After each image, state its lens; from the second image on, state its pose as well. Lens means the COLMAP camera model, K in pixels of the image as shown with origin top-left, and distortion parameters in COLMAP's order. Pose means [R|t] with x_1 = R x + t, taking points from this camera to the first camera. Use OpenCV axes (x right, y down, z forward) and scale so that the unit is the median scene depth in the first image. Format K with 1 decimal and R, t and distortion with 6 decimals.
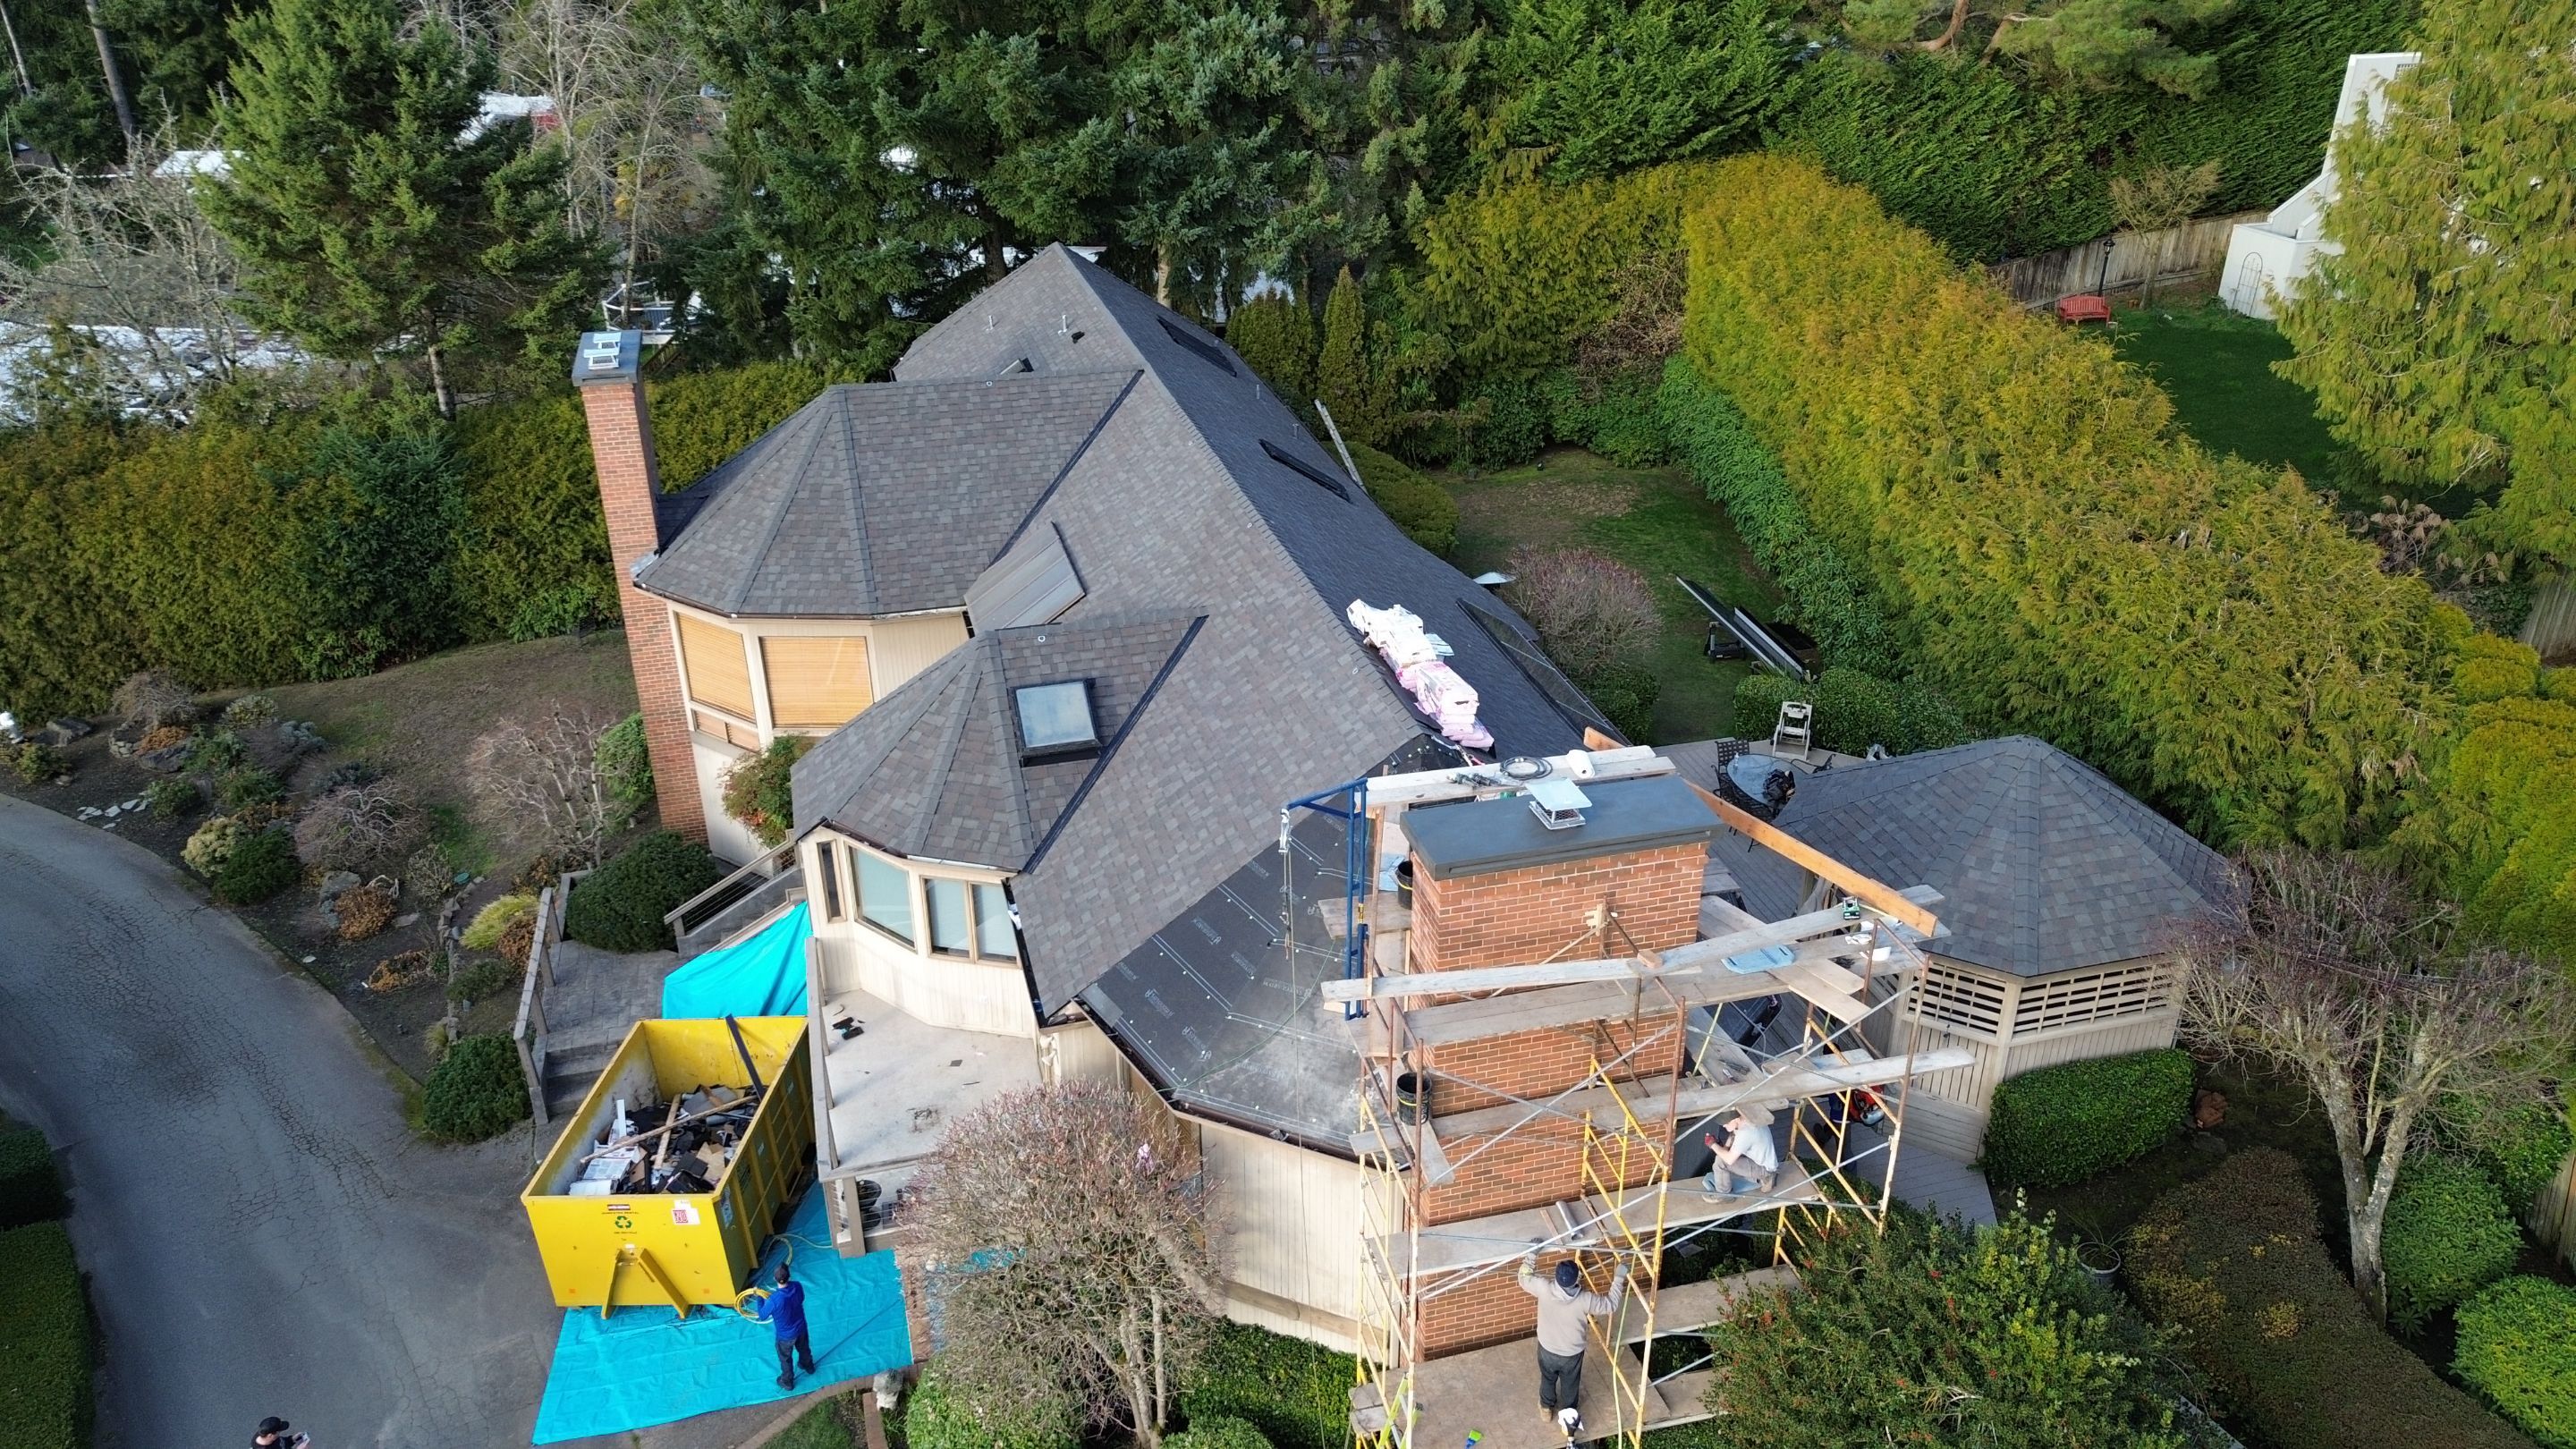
lens RADIAL K [[1817.7, 0, 1288.0], [0, 1817.7, 724.5], [0, 0, 1]] dist [0.053406, -0.058273]
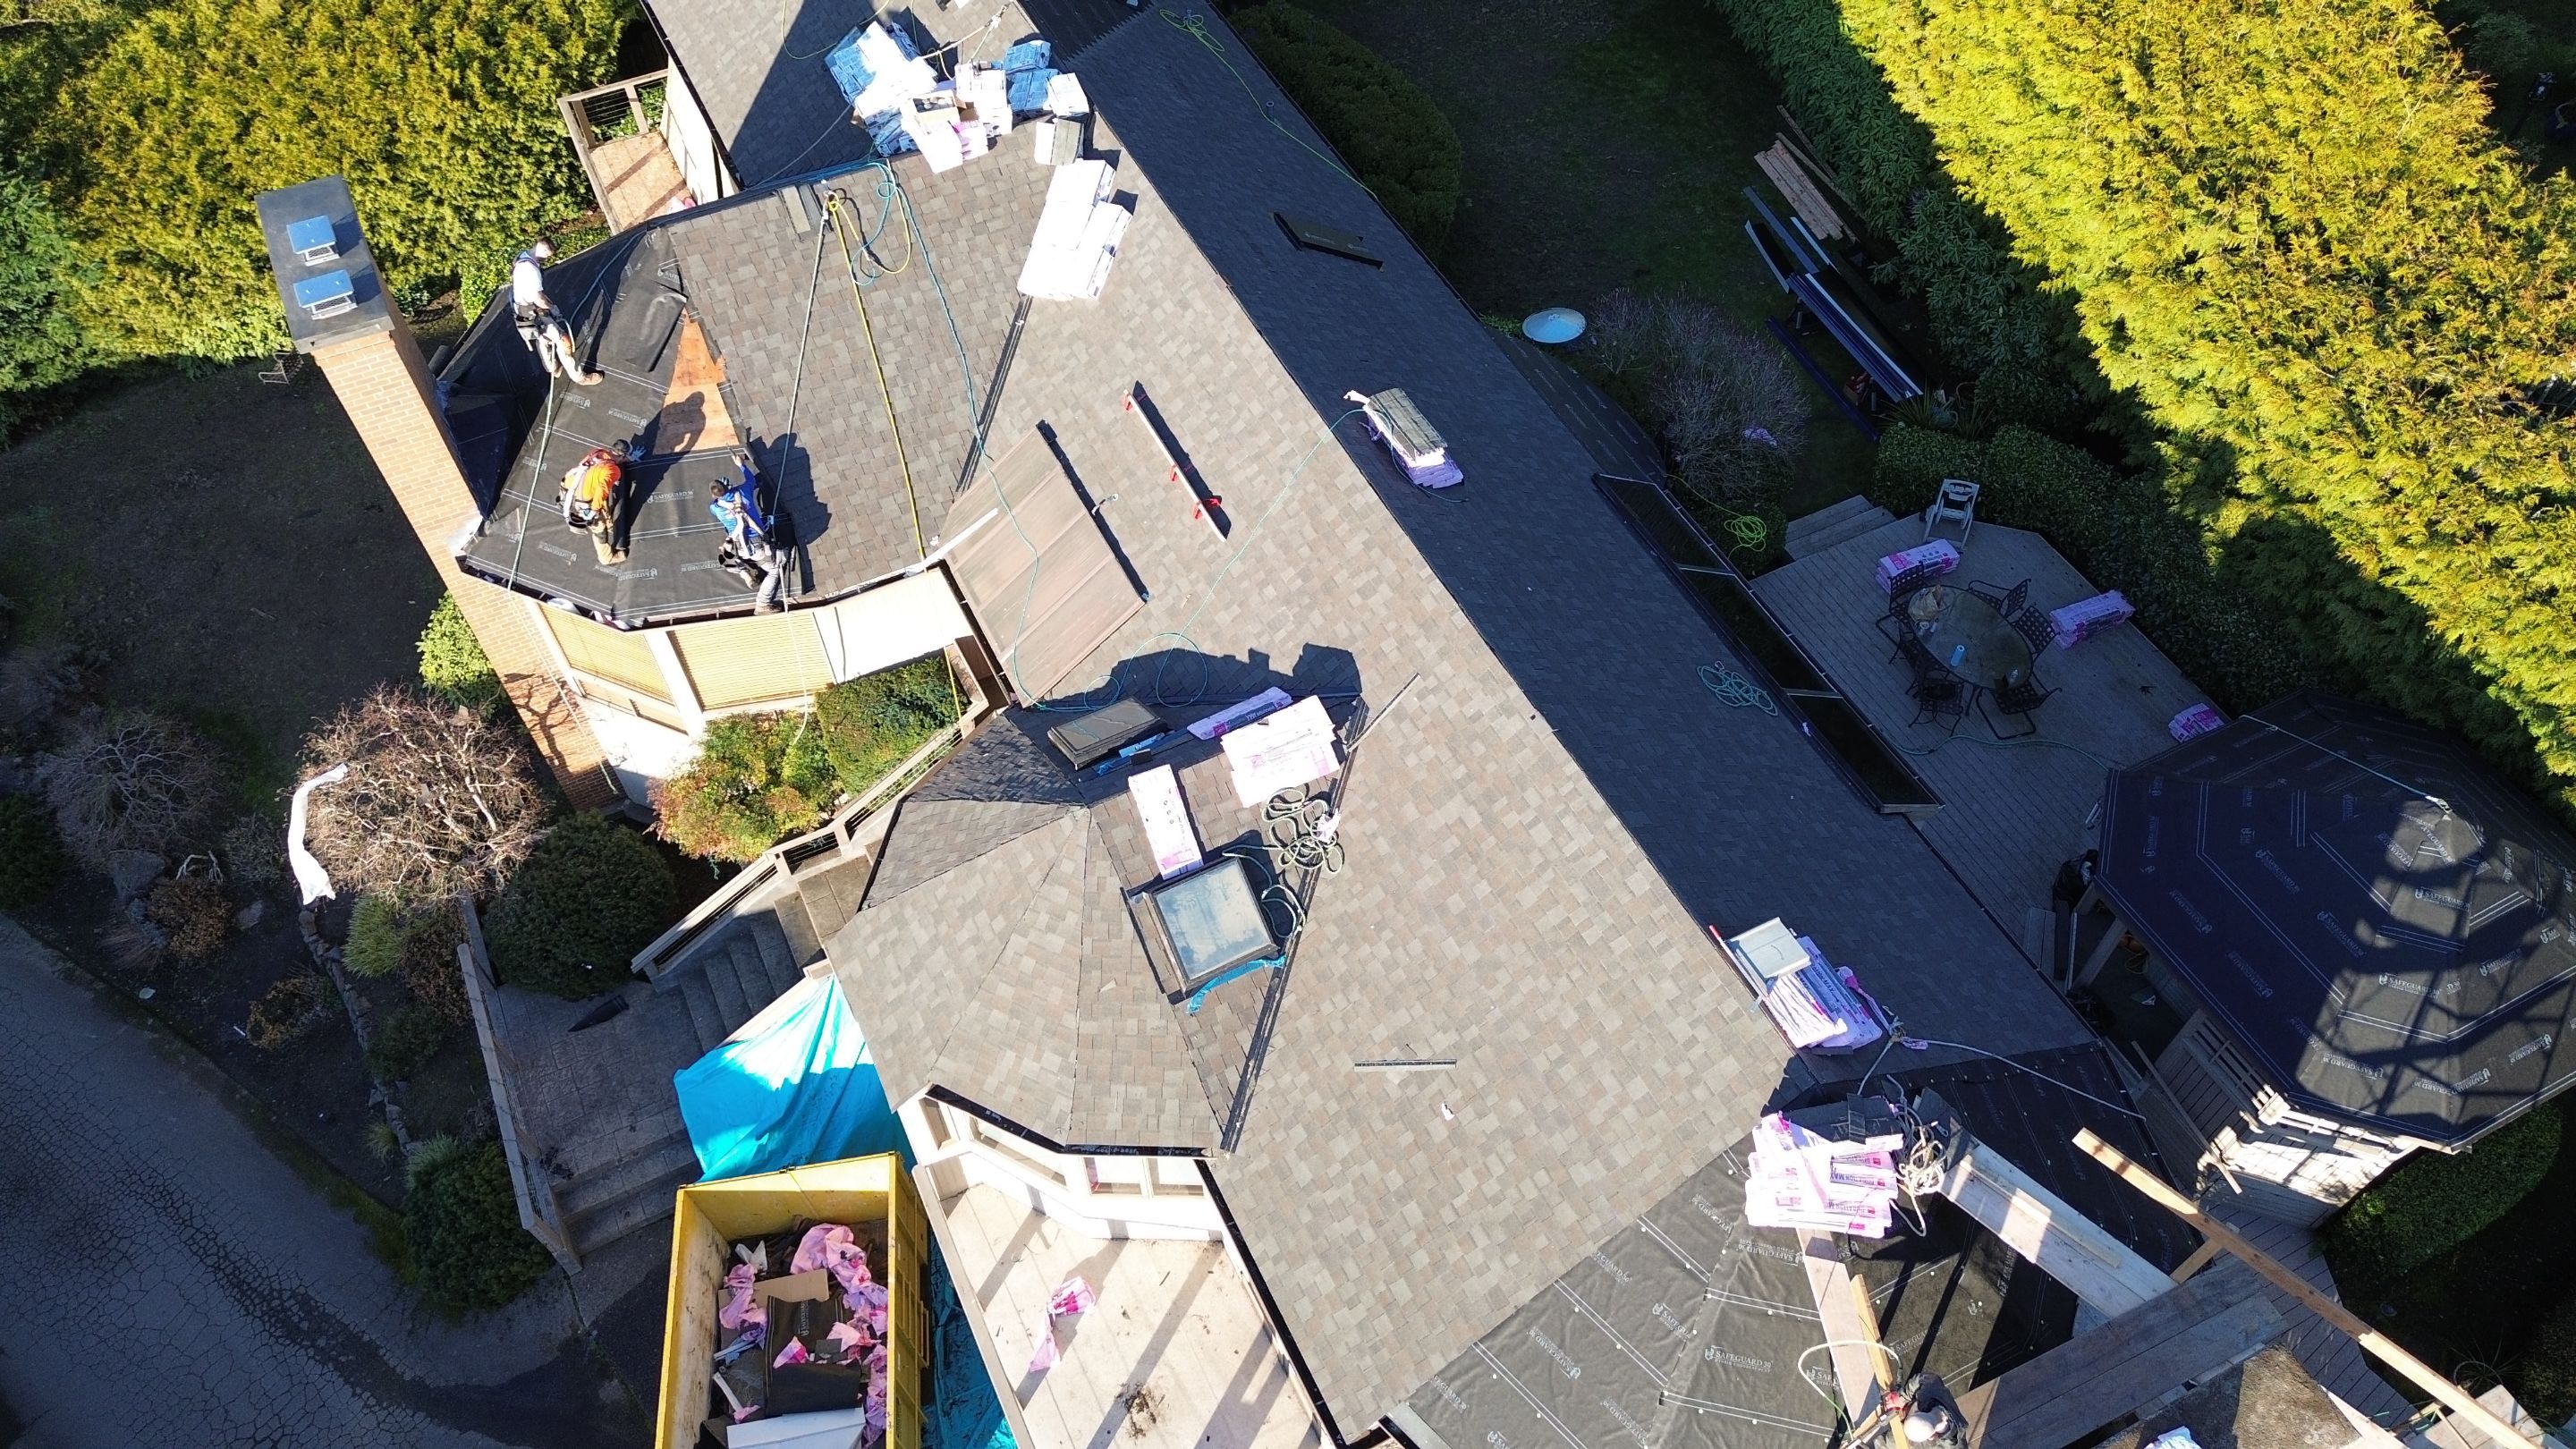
lens RADIAL K [[1817.7, 0, 1288.0], [0, 1817.7, 724.5], [0, 0, 1]] dist [0.053406, -0.058273]
pose [[0.980569, -0.159036, 0.114860, -0.131211], [0.091714, 0.889204, 0.448224, -0.315362], [-0.173418, -0.428980, 0.886511, 0.279330]]
